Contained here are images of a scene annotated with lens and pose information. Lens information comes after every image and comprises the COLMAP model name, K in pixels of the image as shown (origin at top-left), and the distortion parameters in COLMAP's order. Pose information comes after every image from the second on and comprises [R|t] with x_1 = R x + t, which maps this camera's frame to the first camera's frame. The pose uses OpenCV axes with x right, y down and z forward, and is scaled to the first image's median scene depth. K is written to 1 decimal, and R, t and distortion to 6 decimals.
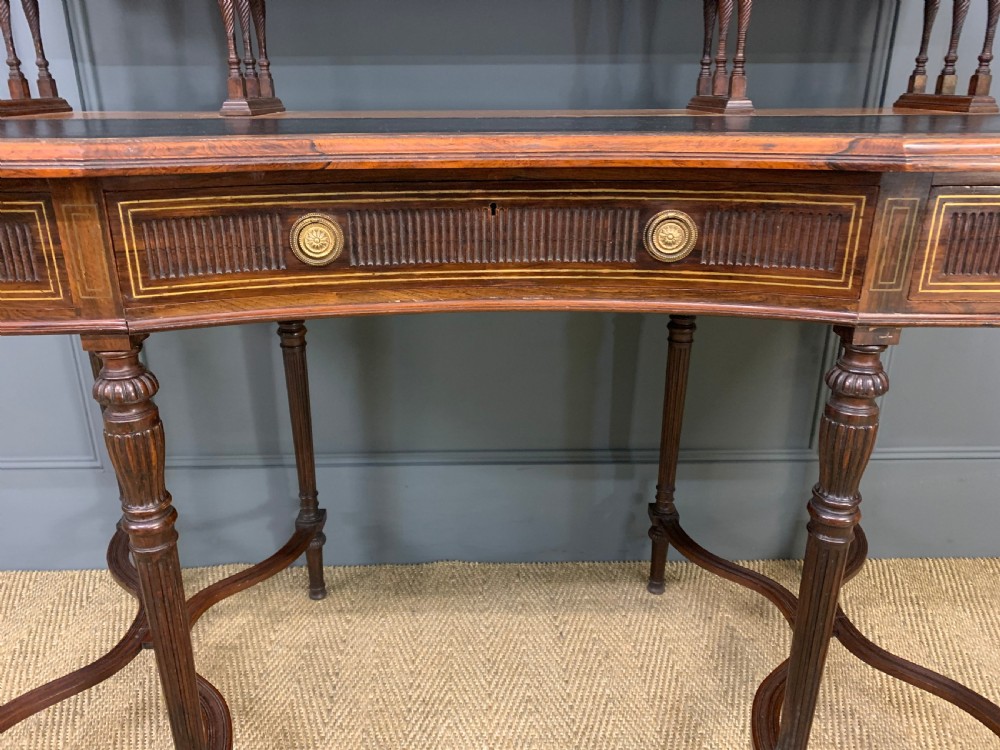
lens RADIAL K [[773.0, 0, 494.9], [0, 773.0, 365.7], [0, 0, 1]] dist [0.003920, 0.001700]
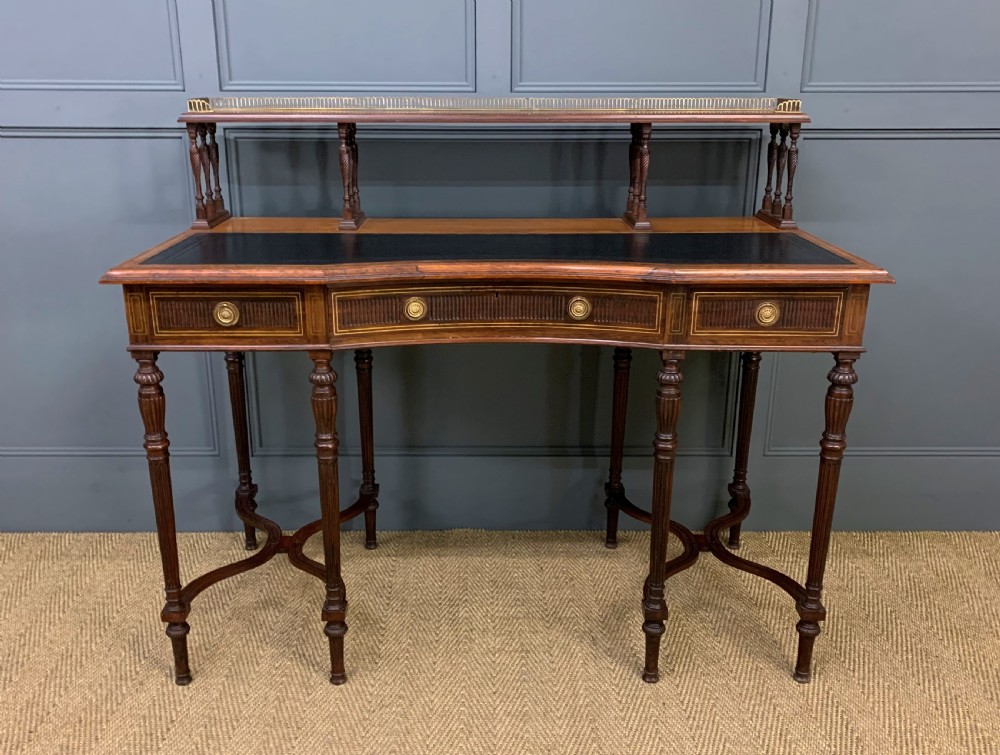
lens RADIAL K [[974.0, 0, 494.5], [0, 974.0, 386.4], [0, 0, 1]] dist [0.016240, 0.000000]
pose [[0.999949, 0.008604, -0.005276, 0.003949], [-0.008821, 0.999054, -0.042577, 0.088923], [0.004905, 0.042621, 0.999079, -0.901667]]
